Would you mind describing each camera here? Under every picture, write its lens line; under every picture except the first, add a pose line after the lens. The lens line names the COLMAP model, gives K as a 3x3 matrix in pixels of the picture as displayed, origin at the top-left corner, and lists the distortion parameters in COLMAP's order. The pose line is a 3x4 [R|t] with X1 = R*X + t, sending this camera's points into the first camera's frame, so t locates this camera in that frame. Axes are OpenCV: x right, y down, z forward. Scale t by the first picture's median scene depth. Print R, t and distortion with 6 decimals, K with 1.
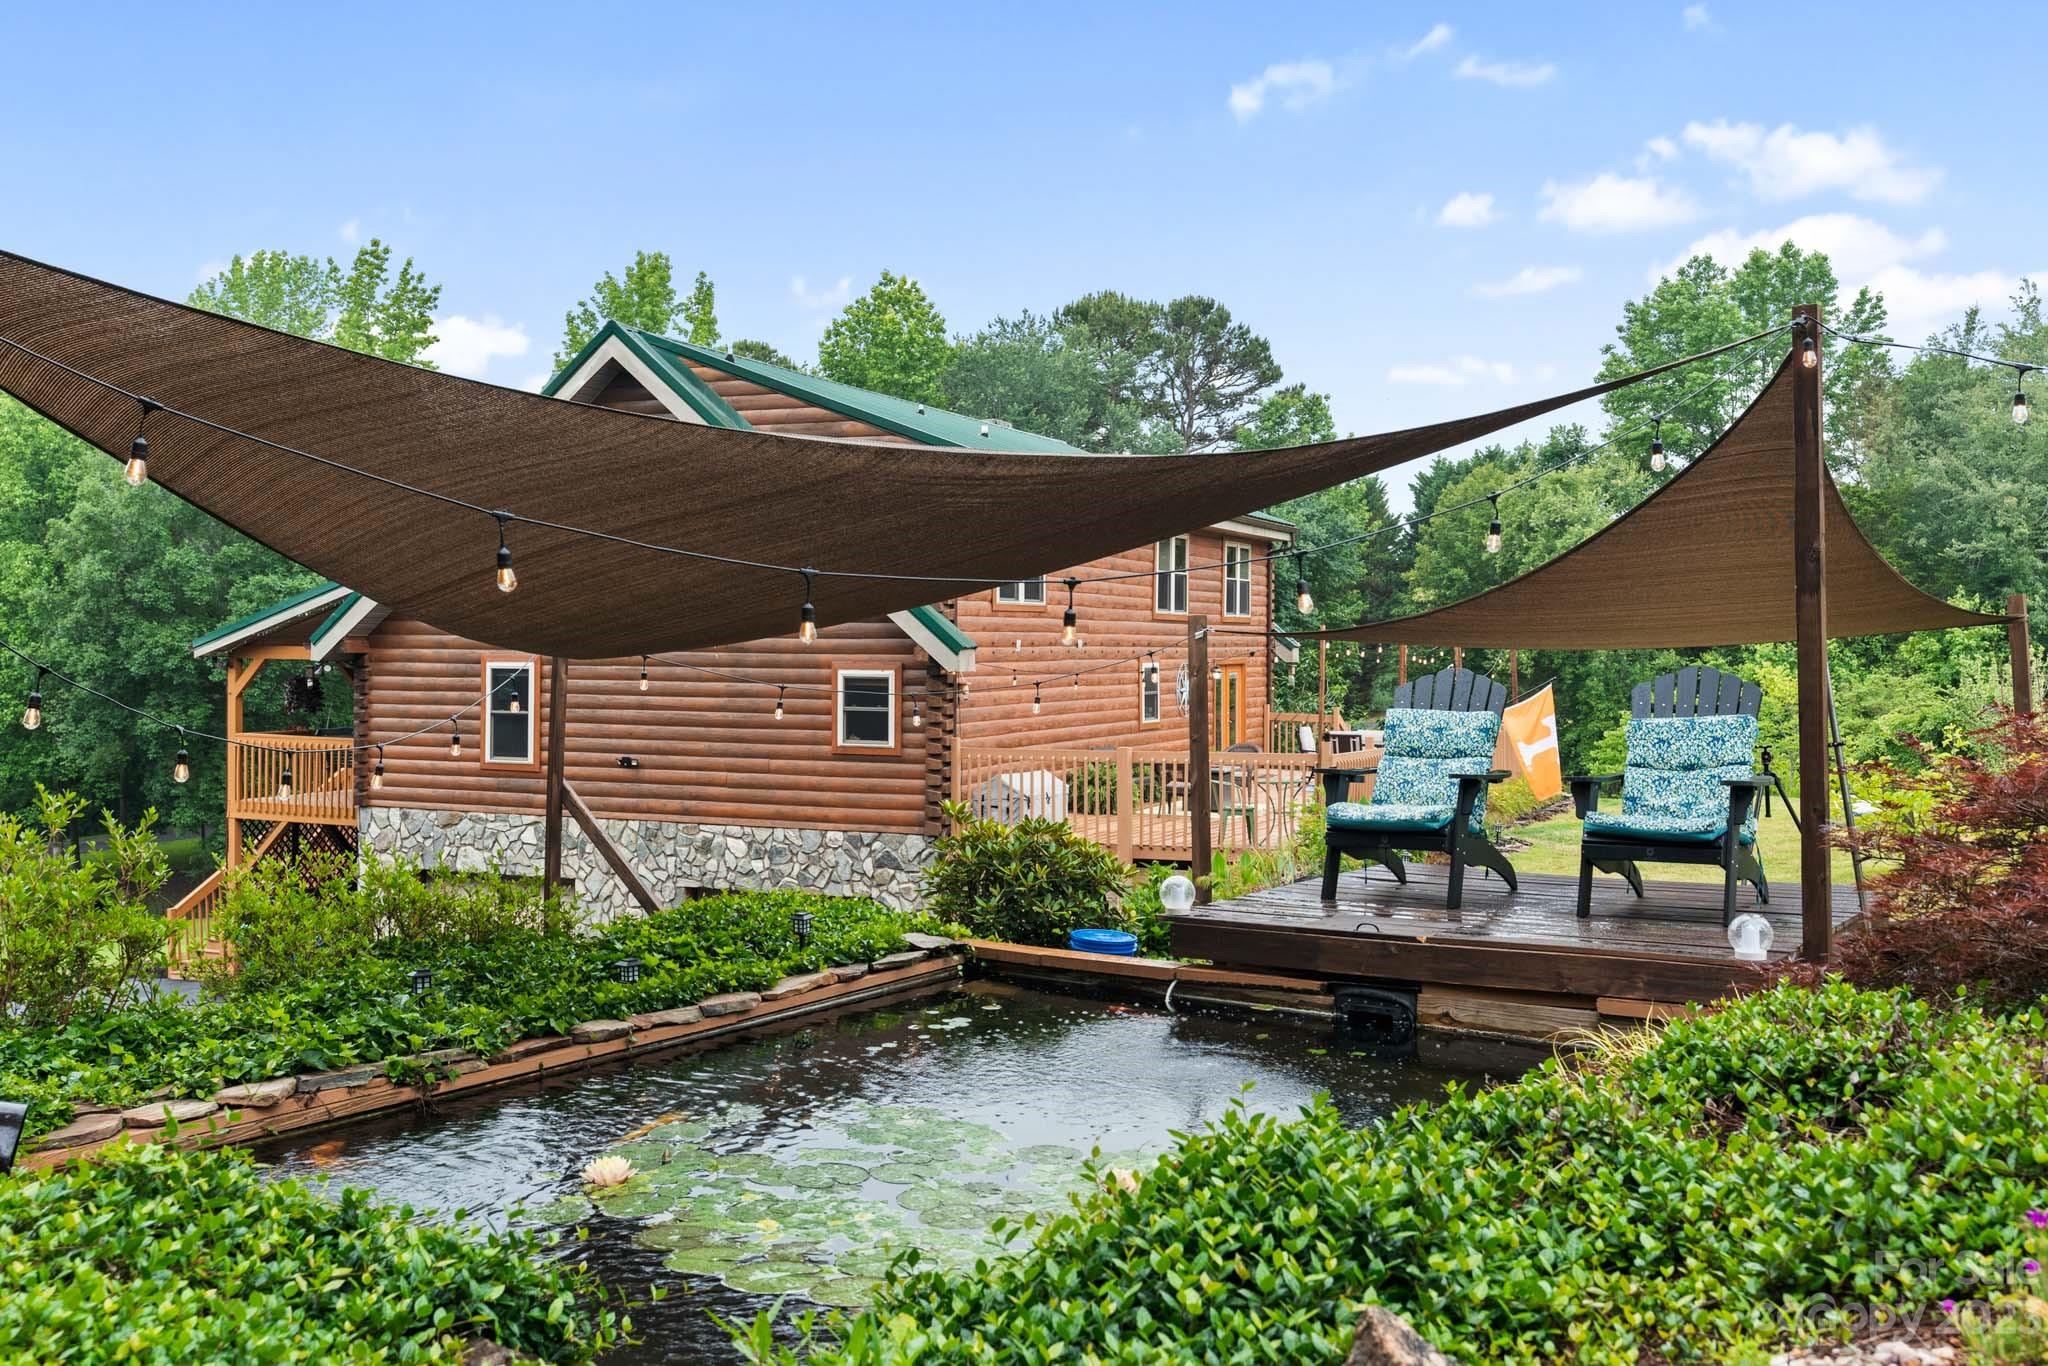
lens RADIAL K [[1902.0, 0, 1025.5], [0, 1902.0, 635.0], [0, 0, 1]] dist [0.008533, -0.003216]
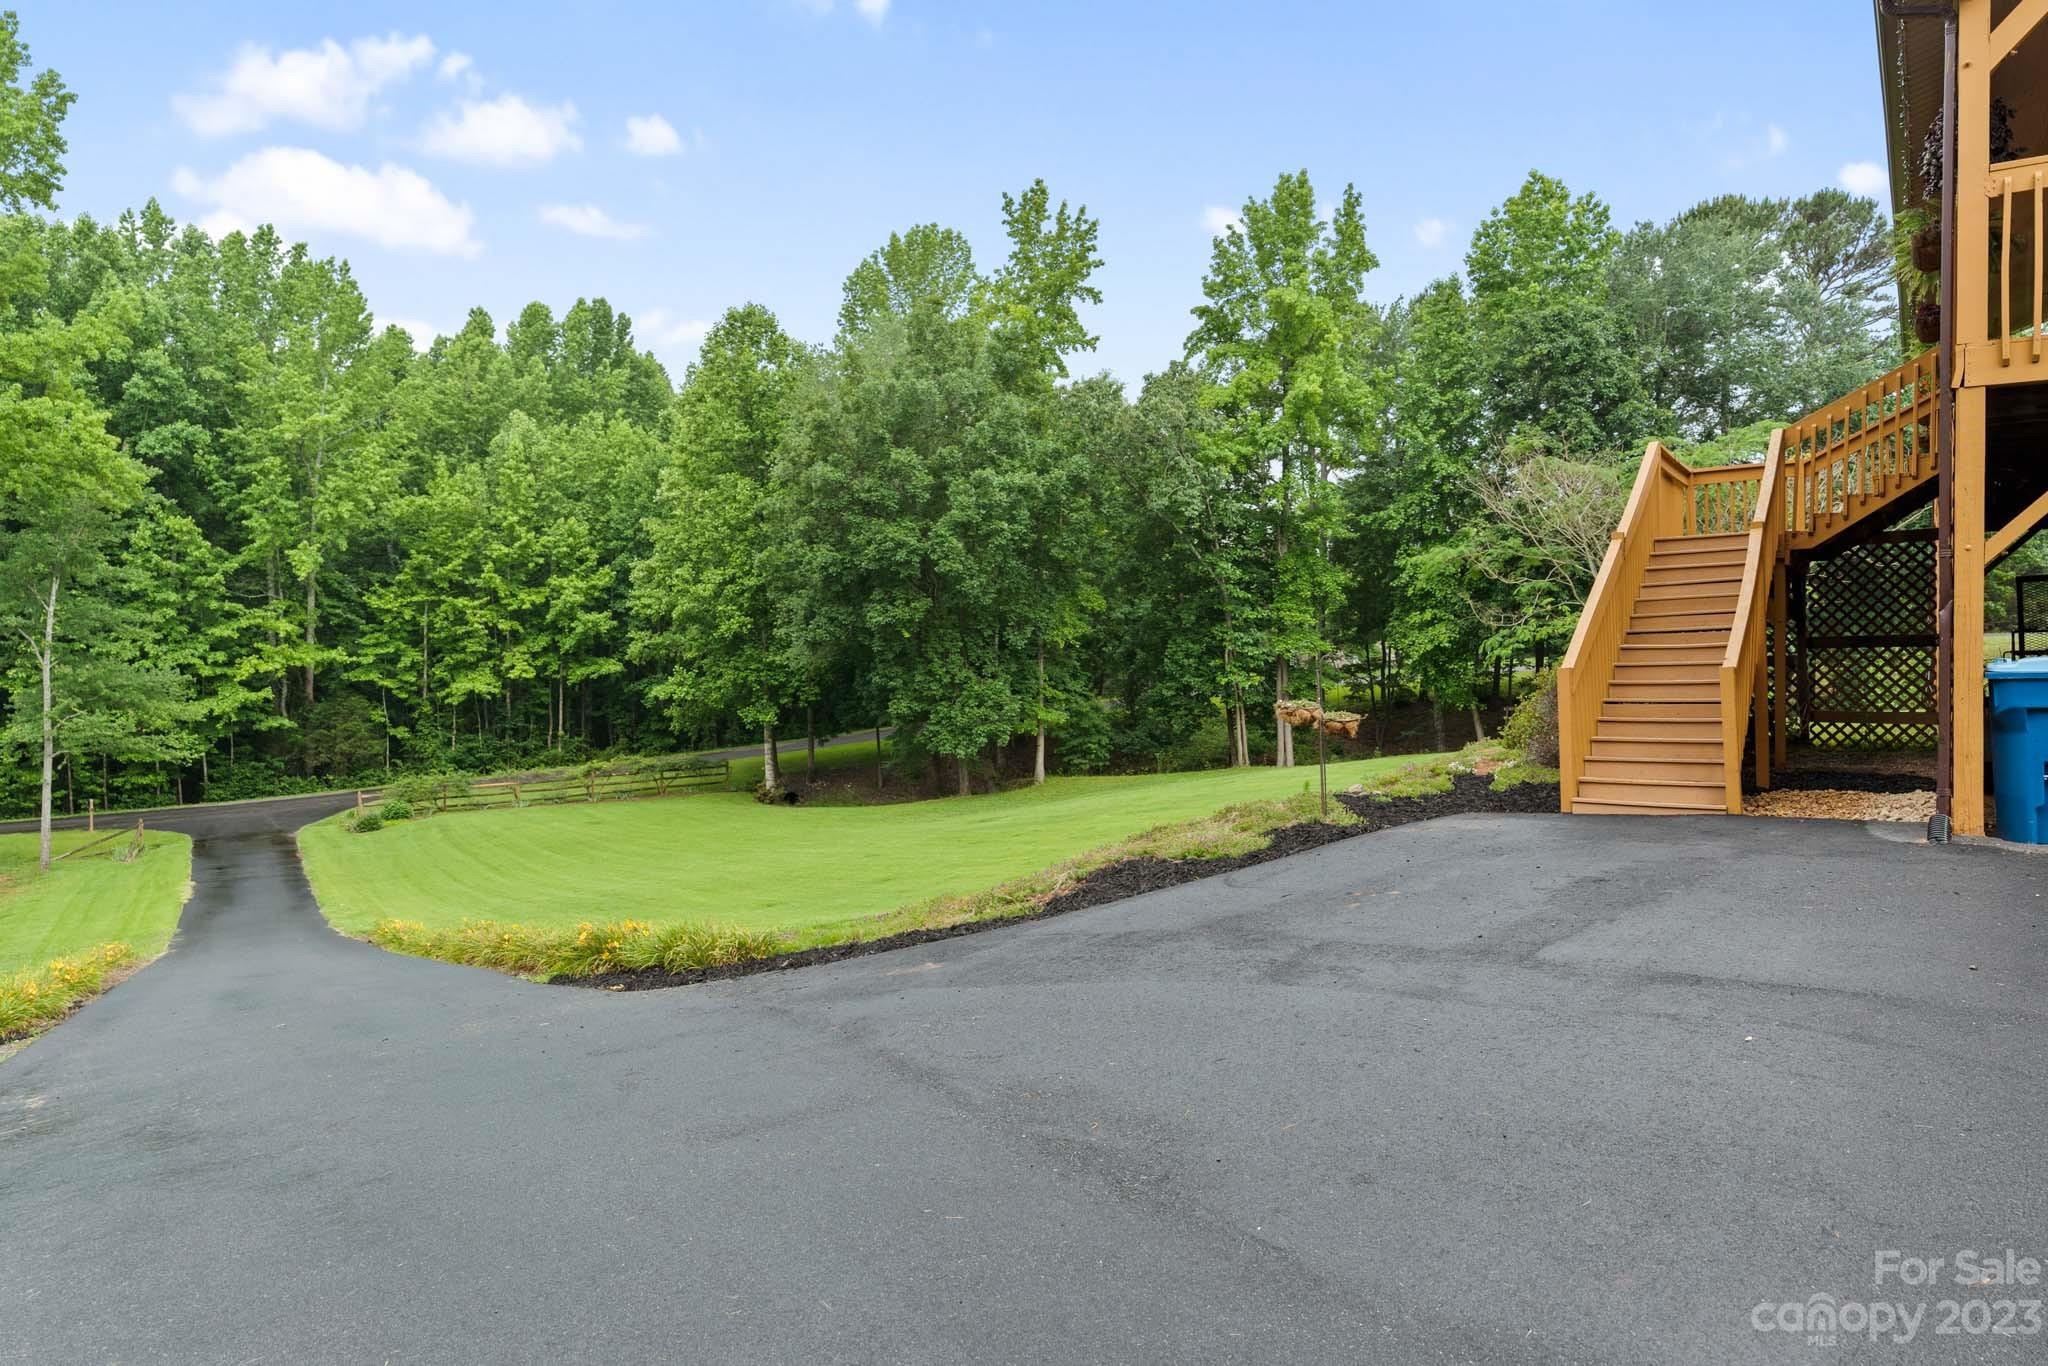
lens RADIAL K [[1304.3, 0, 1027.1], [0, 1304.3, 672.9], [0, 0, 1]] dist [0.002315, -0.001316]
pose [[0.981137, -0.011444, -0.192976, -0.596842], [0.016865, 0.999507, 0.026473, 0.152404], [0.192578, -0.029228, 0.980846, 0.752577]]
